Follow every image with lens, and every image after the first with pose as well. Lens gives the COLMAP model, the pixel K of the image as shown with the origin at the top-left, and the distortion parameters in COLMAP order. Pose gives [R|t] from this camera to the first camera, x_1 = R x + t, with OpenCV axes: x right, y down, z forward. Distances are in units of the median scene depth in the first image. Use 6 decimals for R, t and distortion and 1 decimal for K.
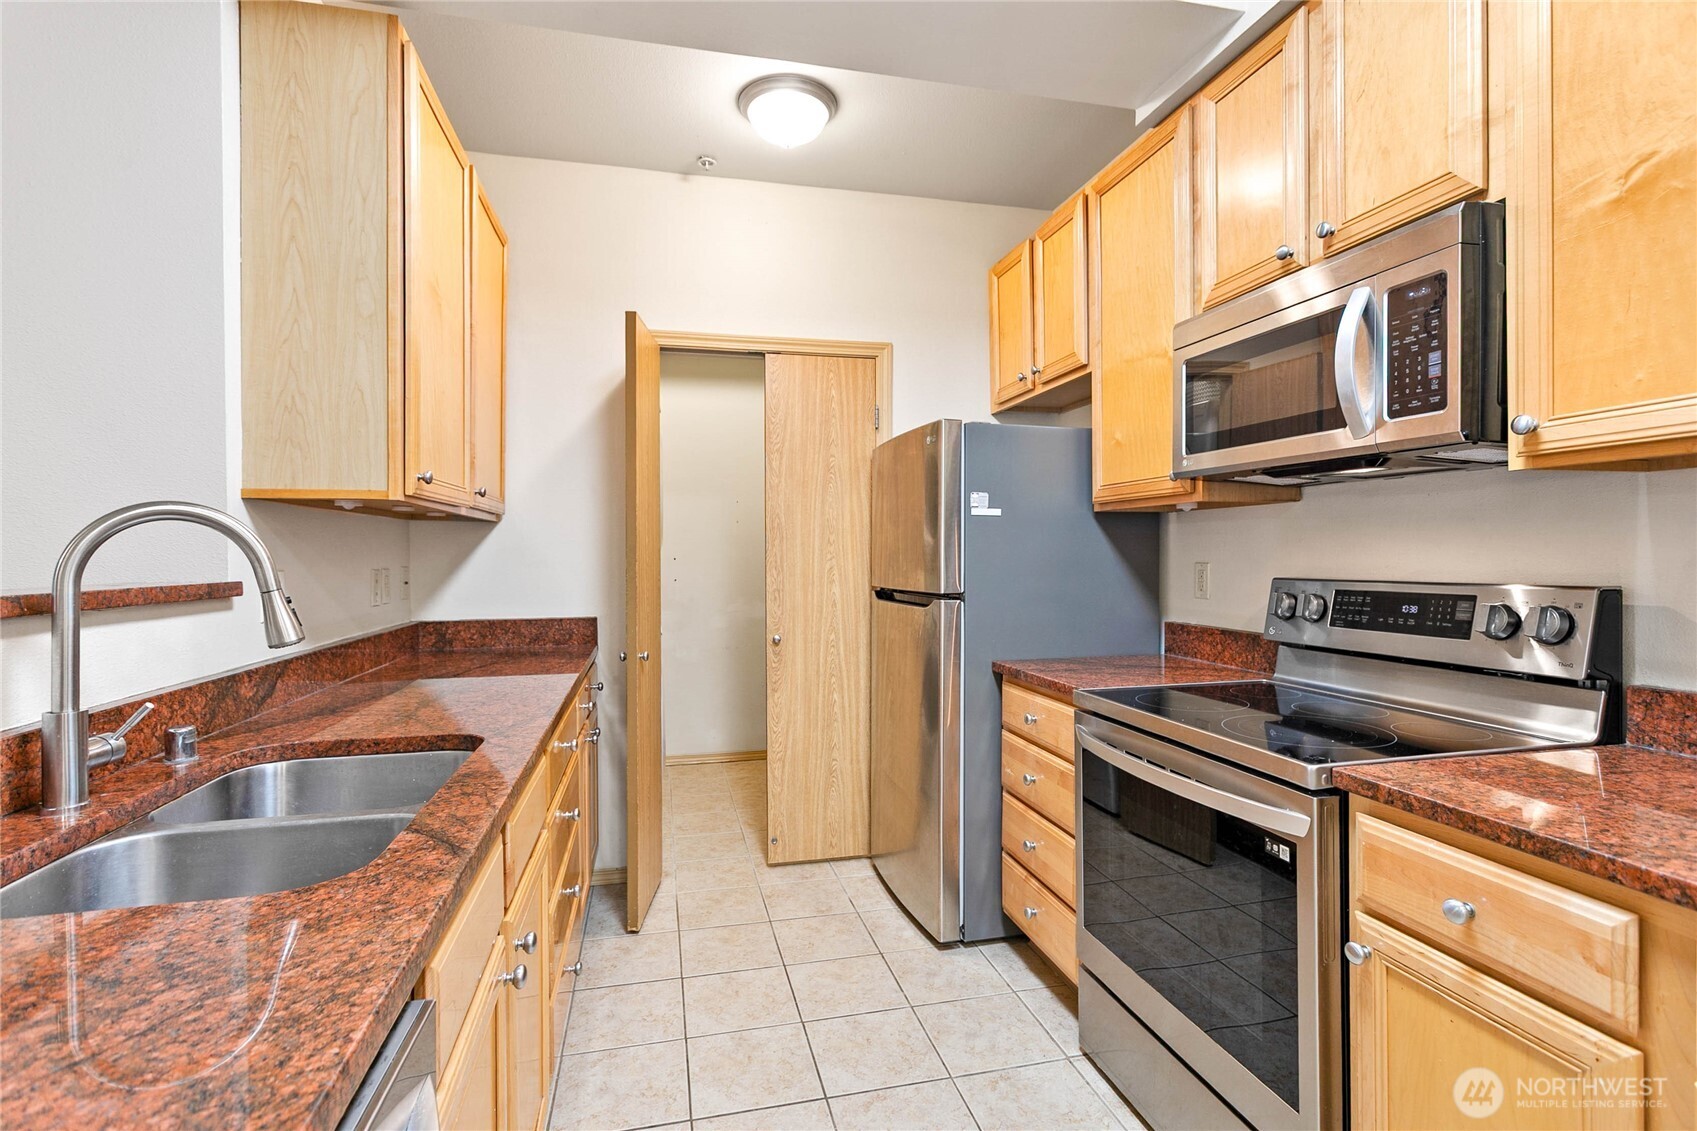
lens RADIAL K [[787.6, 0, 805.4], [0, 787.6, 555.4], [0, 0, 1]] dist [0.003323, 0.001508]
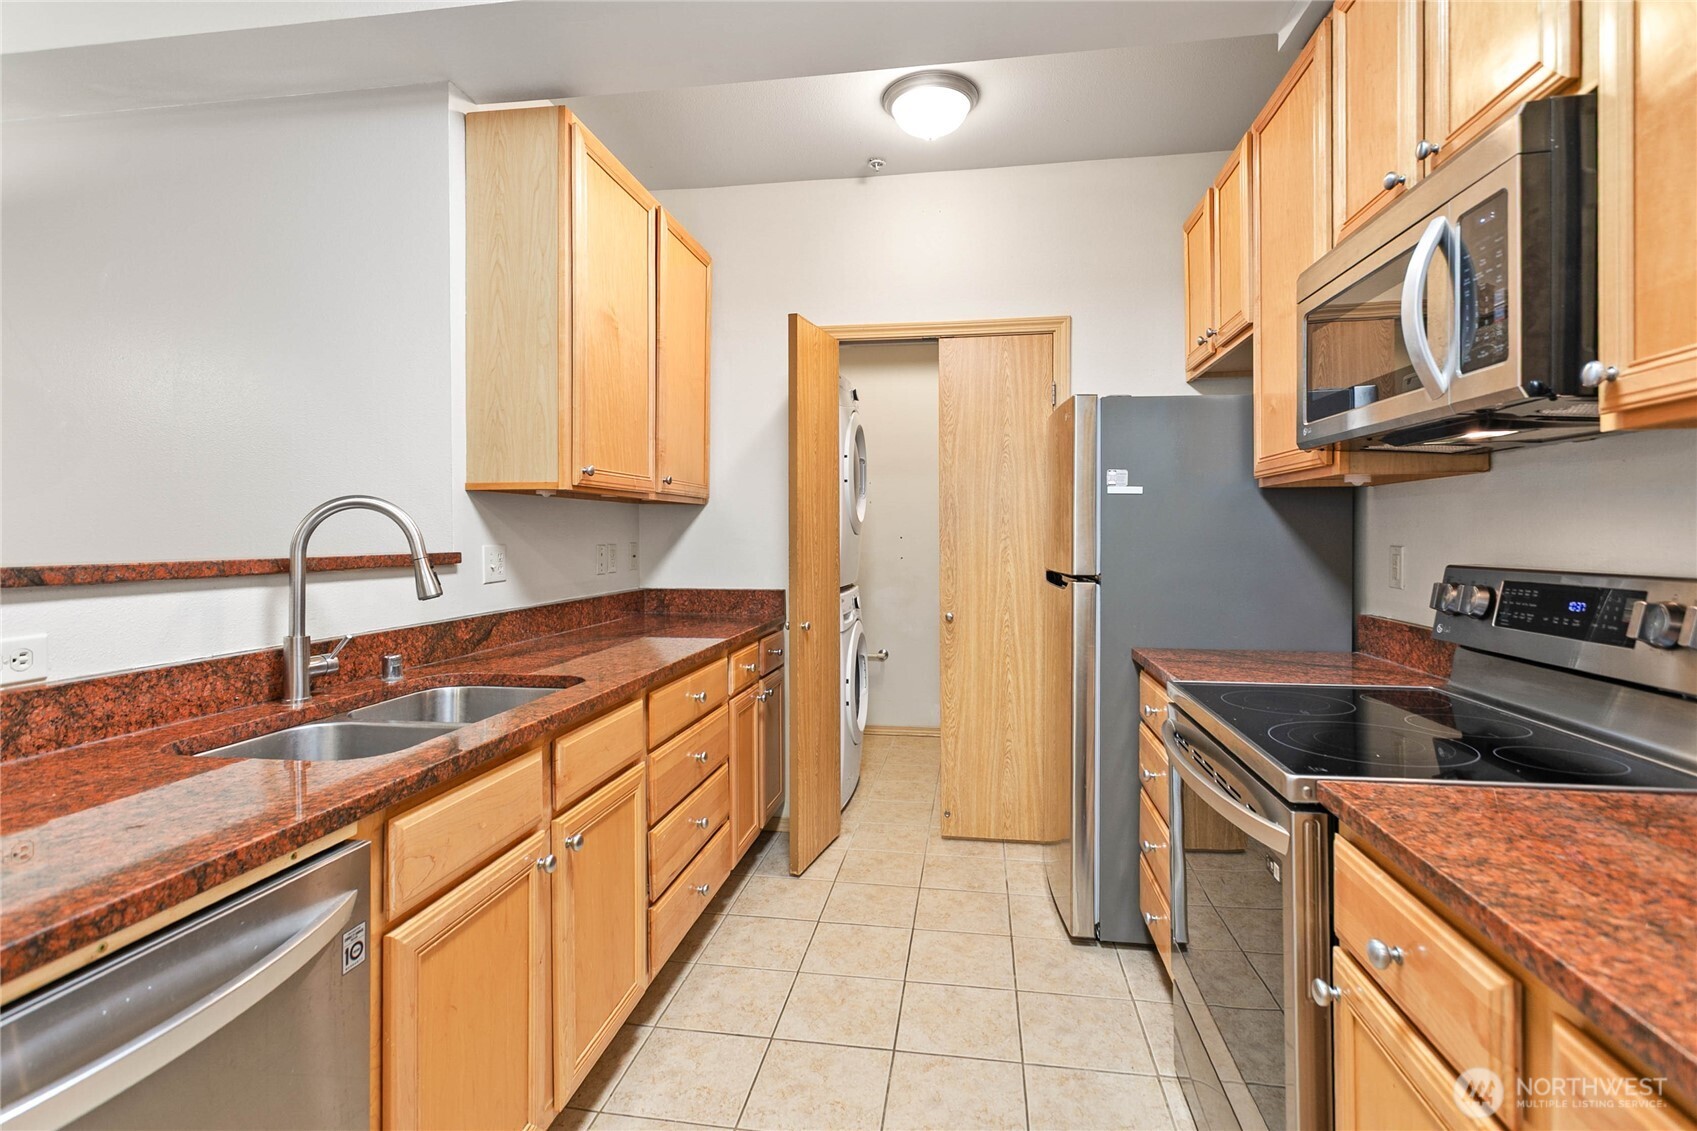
lens RADIAL K [[787.6, 0, 834.6], [0, 787.6, 532.9], [0, 0, 1]] dist [0.003323, 0.001508]
pose [[0.929239, 0.003711, -0.369461, 0.278316], [-0.004147, 0.999991, -0.000387, -0.001933], [0.369456, 0.001892, 0.929246, -0.007328]]
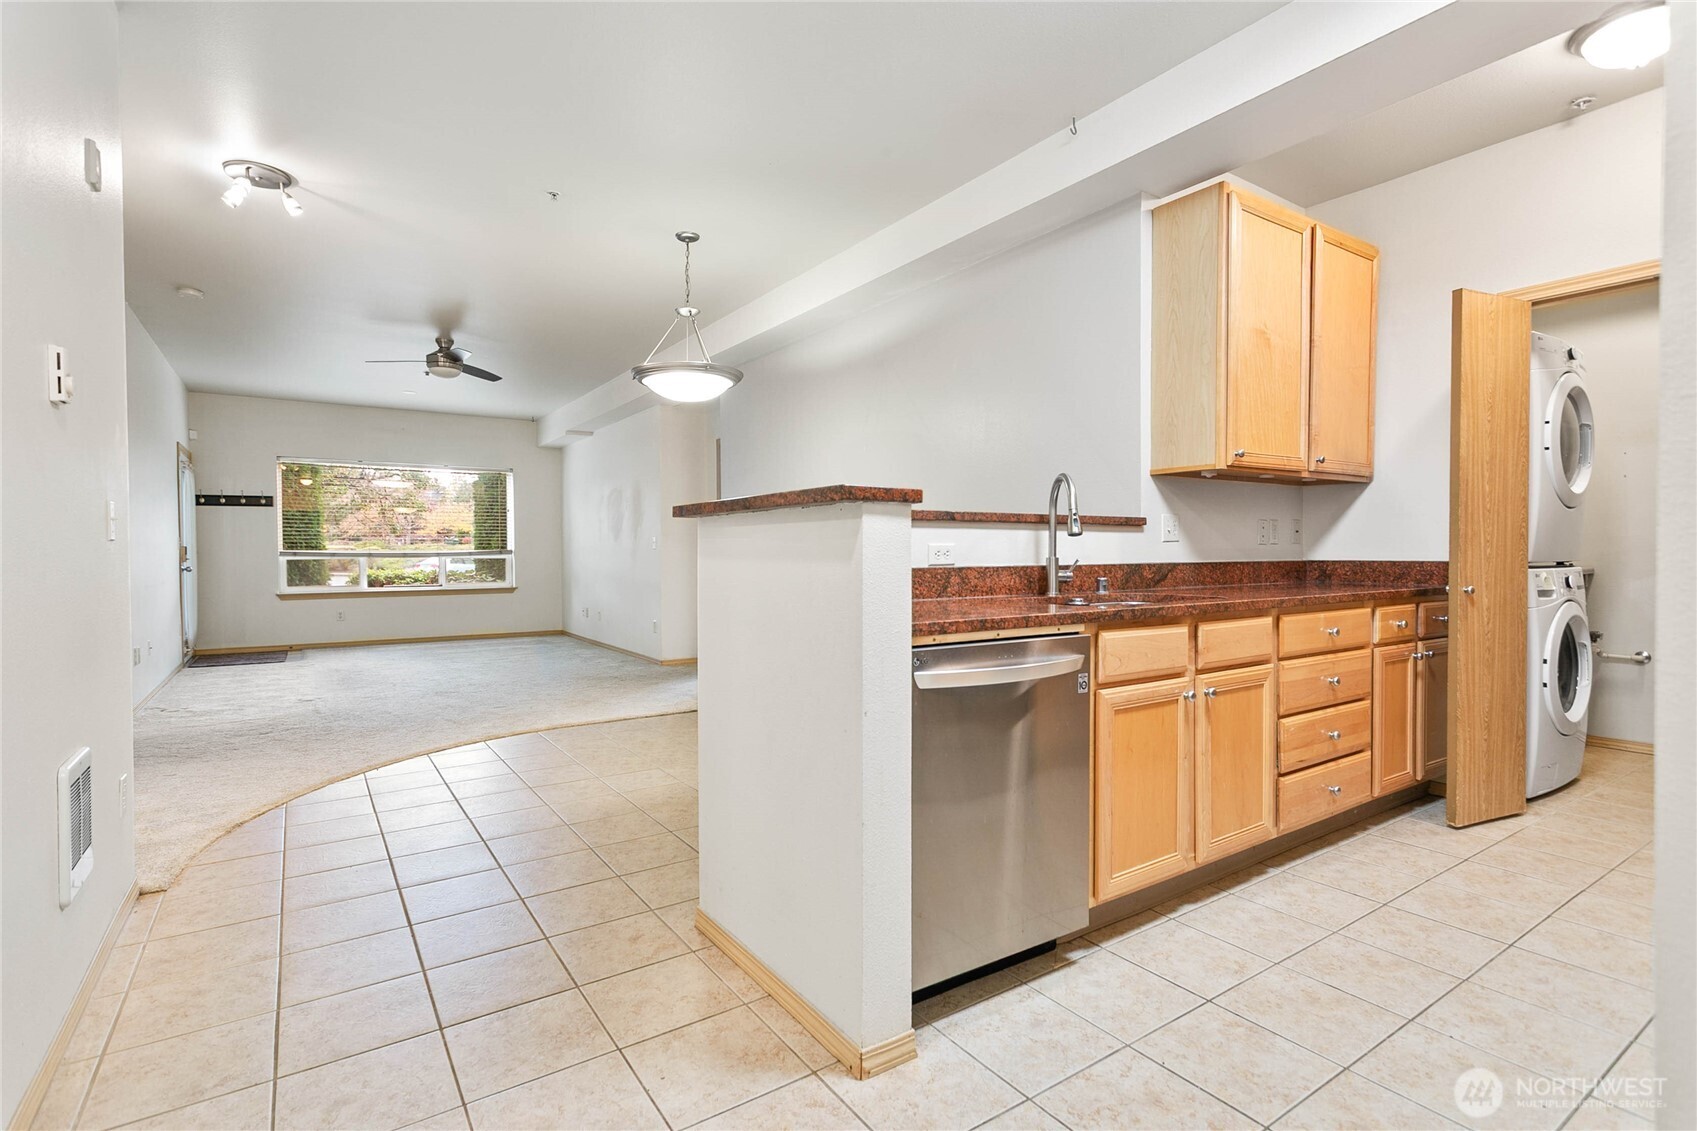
lens RADIAL K [[787.6, 0, 852.1], [0, 787.6, 563.6], [0, 0, 1]] dist [0.003323, 0.001508]
pose [[0.360697, 0.021840, -0.932427, 0.624580], [-0.003626, 0.999751, 0.022014, 0.079286], [0.932676, -0.004560, 0.360686, -0.279275]]
